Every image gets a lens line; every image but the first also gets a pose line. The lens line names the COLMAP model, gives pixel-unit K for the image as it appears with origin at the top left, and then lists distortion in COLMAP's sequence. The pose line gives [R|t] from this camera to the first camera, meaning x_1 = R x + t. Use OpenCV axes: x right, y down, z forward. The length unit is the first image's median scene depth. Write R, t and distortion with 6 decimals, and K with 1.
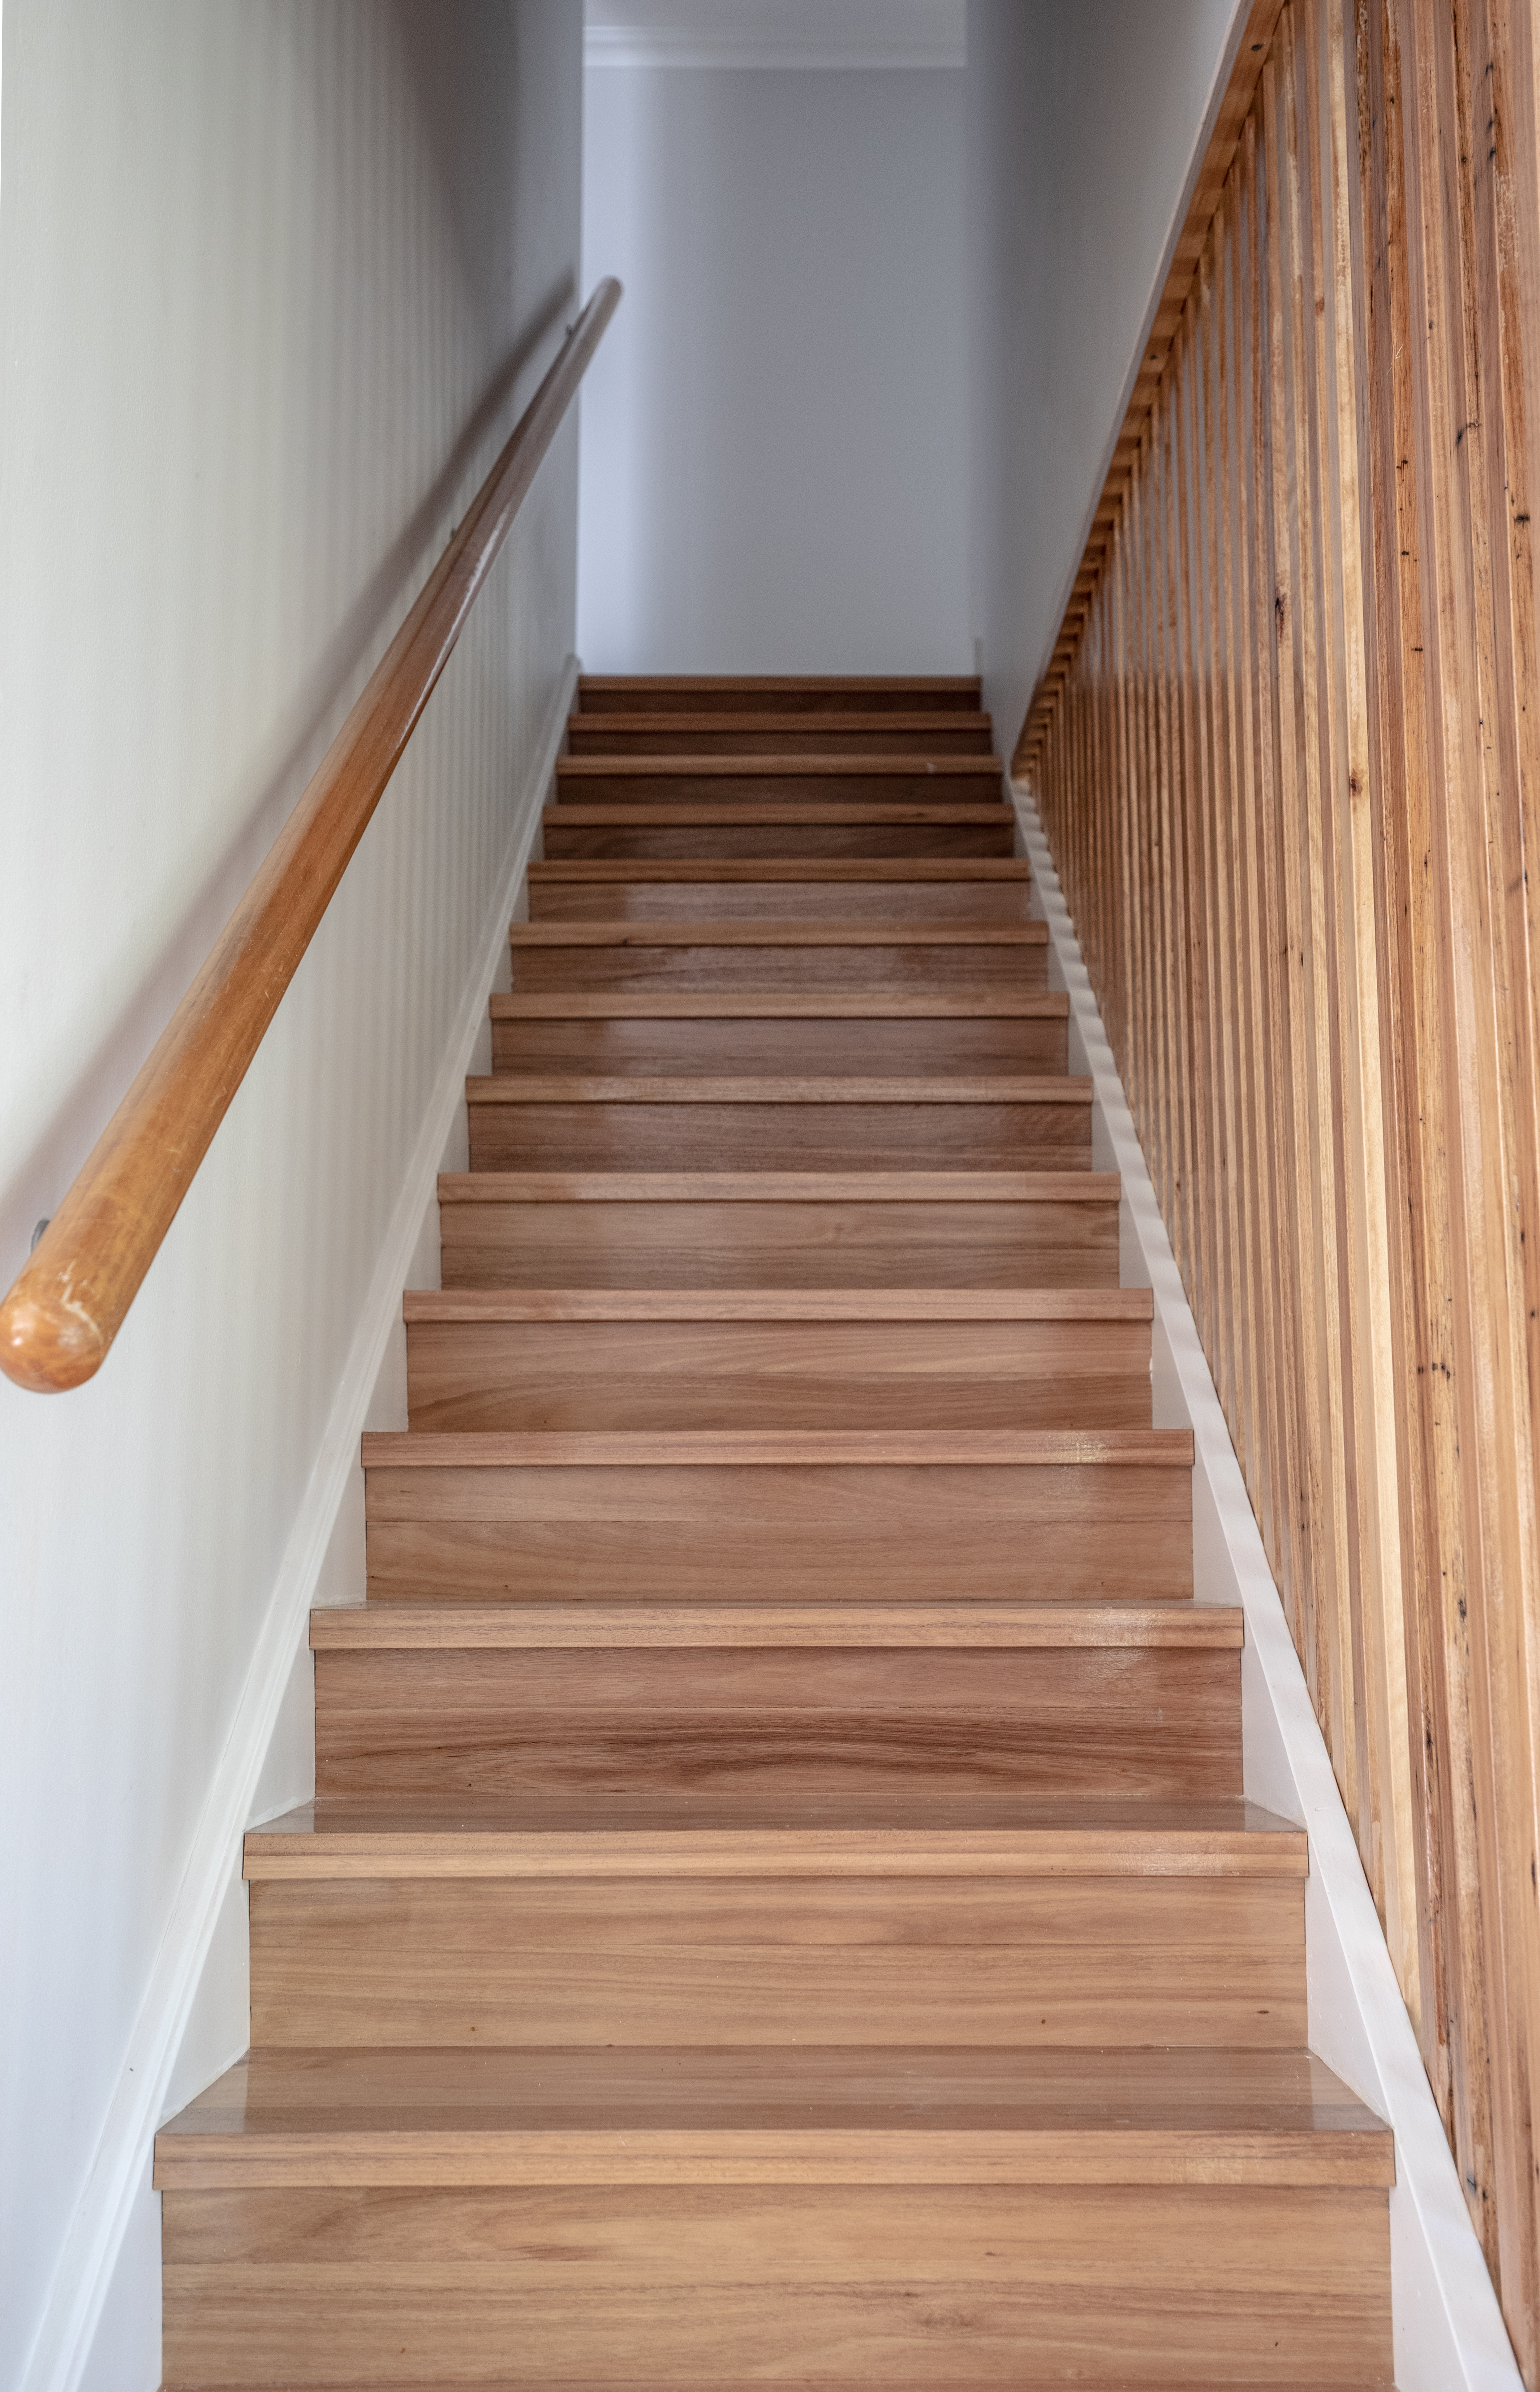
lens RADIAL K [[2271.8, 0, 770.0], [0, 2271.8, 1196.0], [0, 0, 1]] dist [0.040419, -0.006488]
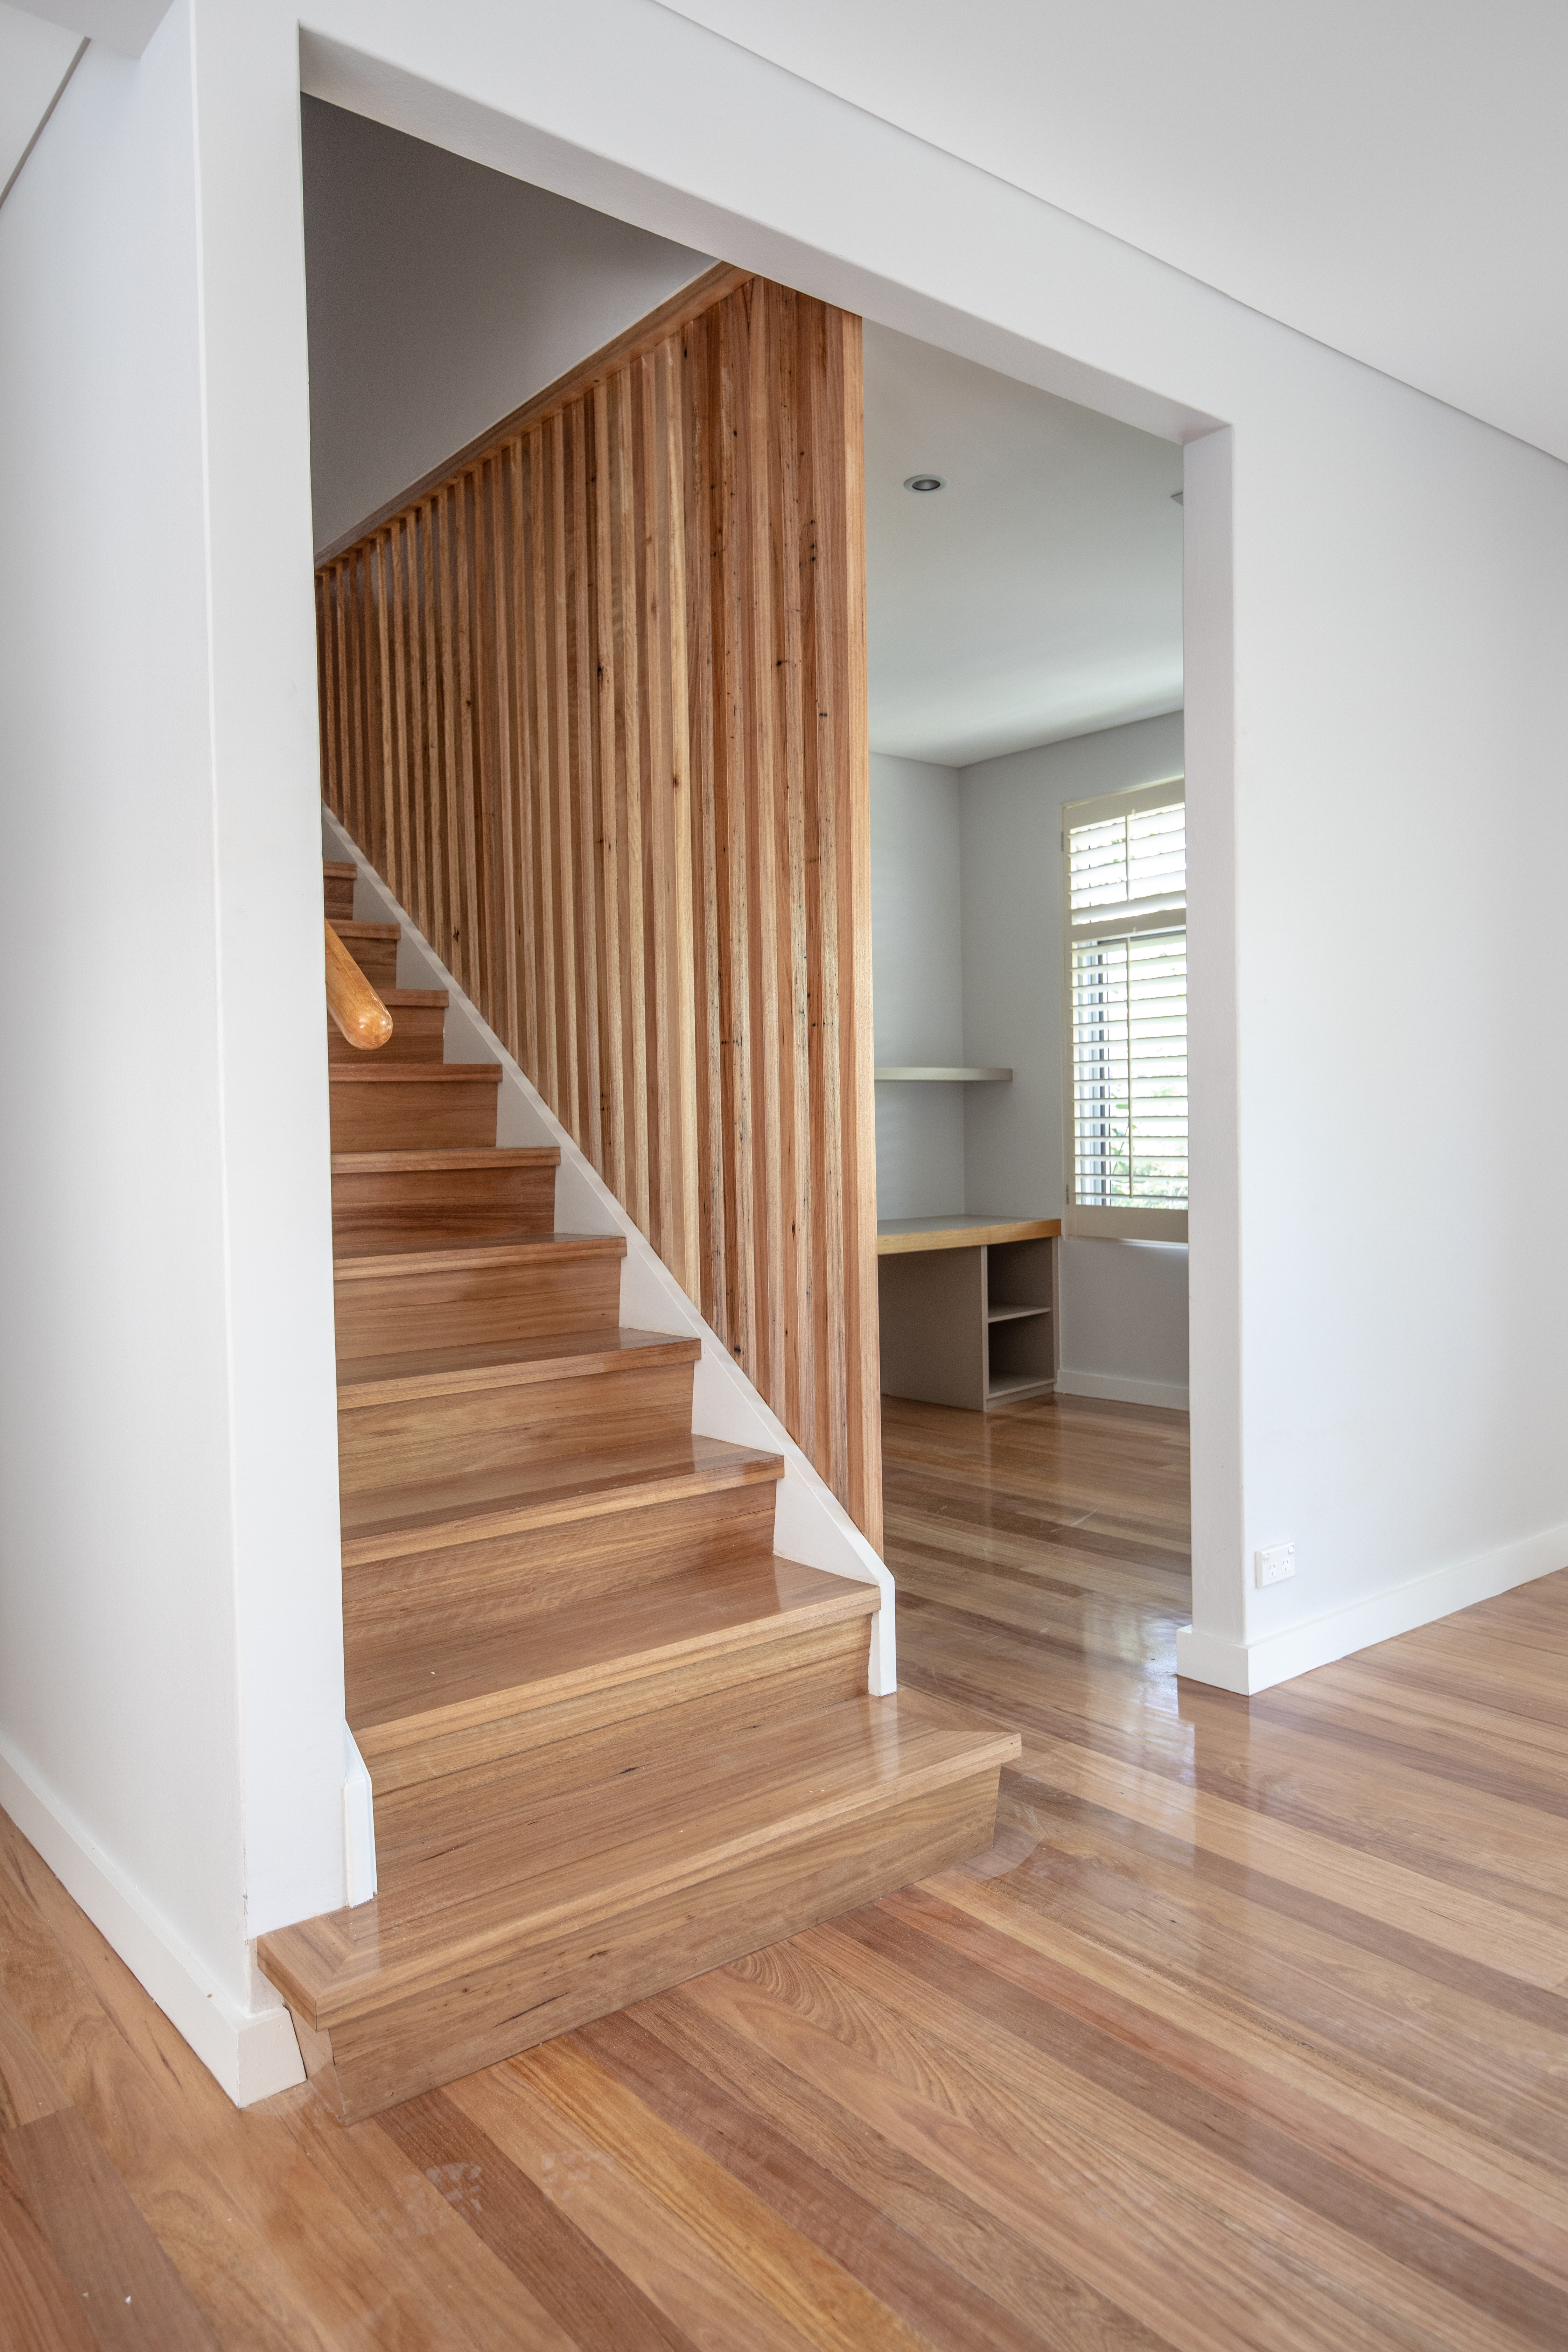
lens RADIAL K [[1590.2, 0, 784.0], [0, 1590.2, 1176.0], [0, 0, 1]] dist [-0.002320, 0.007191]
pose [[0.776796, -0.039262, 0.628527, -0.653000], [-0.071392, 0.986130, 0.149834, -0.037832], [-0.625692, -0.161263, 0.763219, -0.328163]]
